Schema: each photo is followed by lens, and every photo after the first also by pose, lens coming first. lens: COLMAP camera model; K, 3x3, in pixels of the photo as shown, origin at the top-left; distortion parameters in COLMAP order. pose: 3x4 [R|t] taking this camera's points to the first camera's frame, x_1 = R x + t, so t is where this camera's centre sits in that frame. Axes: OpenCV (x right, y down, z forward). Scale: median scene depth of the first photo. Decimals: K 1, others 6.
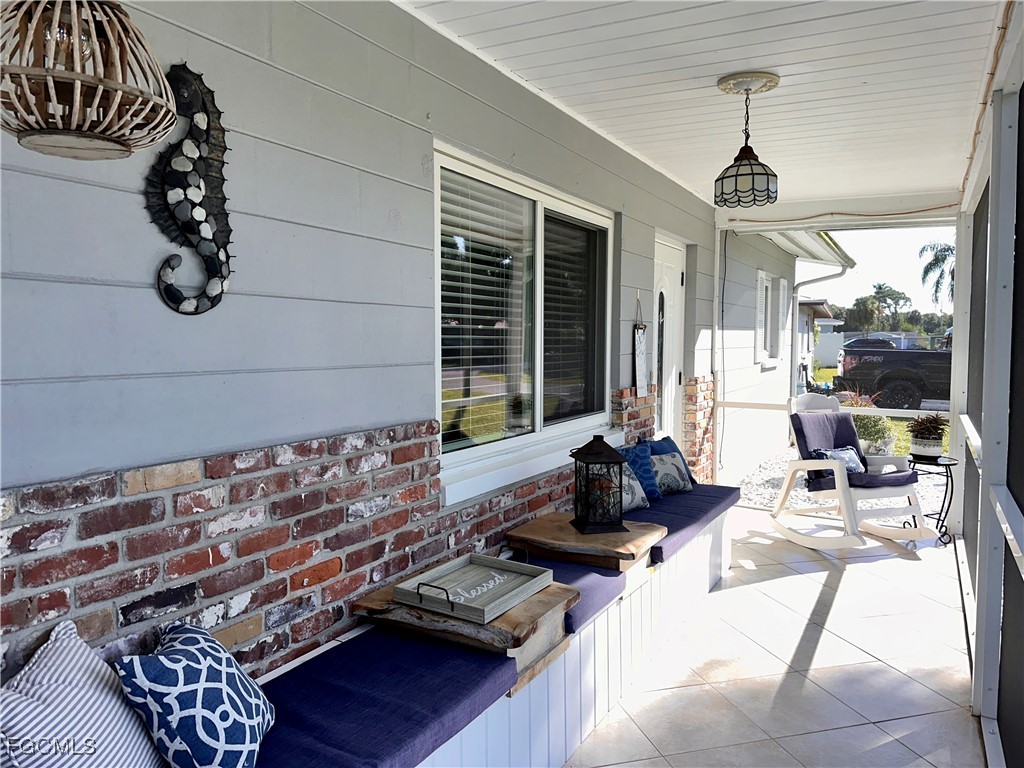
lens RADIAL K [[720.0, 0, 507.8], [0, 720.0, 378.3], [0, 0, 1]] dist [0.073702, -0.099630]
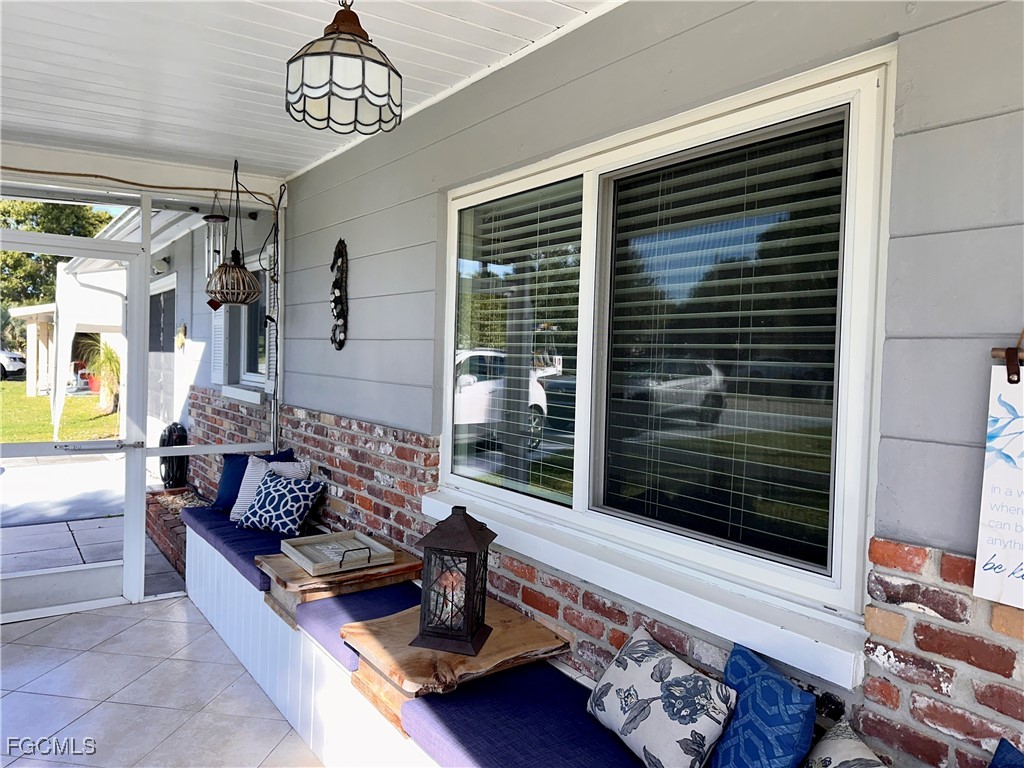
lens RADIAL K [[720.0, 0, 512.9], [0, 720.0, 381.4], [0, 0, 1]] dist [0.073702, -0.099630]
pose [[-0.408760, 0.020812, -0.912404, 1.051696], [-0.081340, 0.994931, 0.059135, -0.127754], [0.909010, 0.098387, -0.404995, 1.853639]]
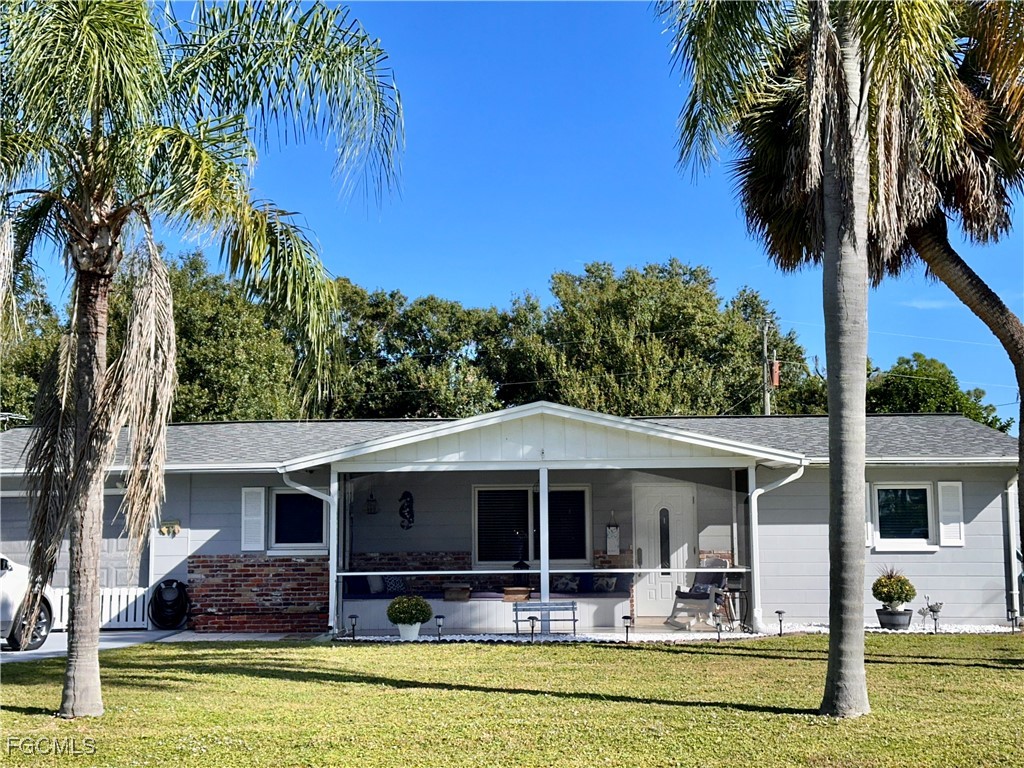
lens RADIAL K [[1441.8, 0, 514.5], [0, 1441.8, 385.9], [0, 0, 1]] dist [0.117537, 0.000000]
pose [[0.499590, -0.091049, -0.861464, 8.636043], [-0.038819, 0.991109, -0.127264, 0.188310], [0.865392, 0.097021, 0.491613, -3.534613]]
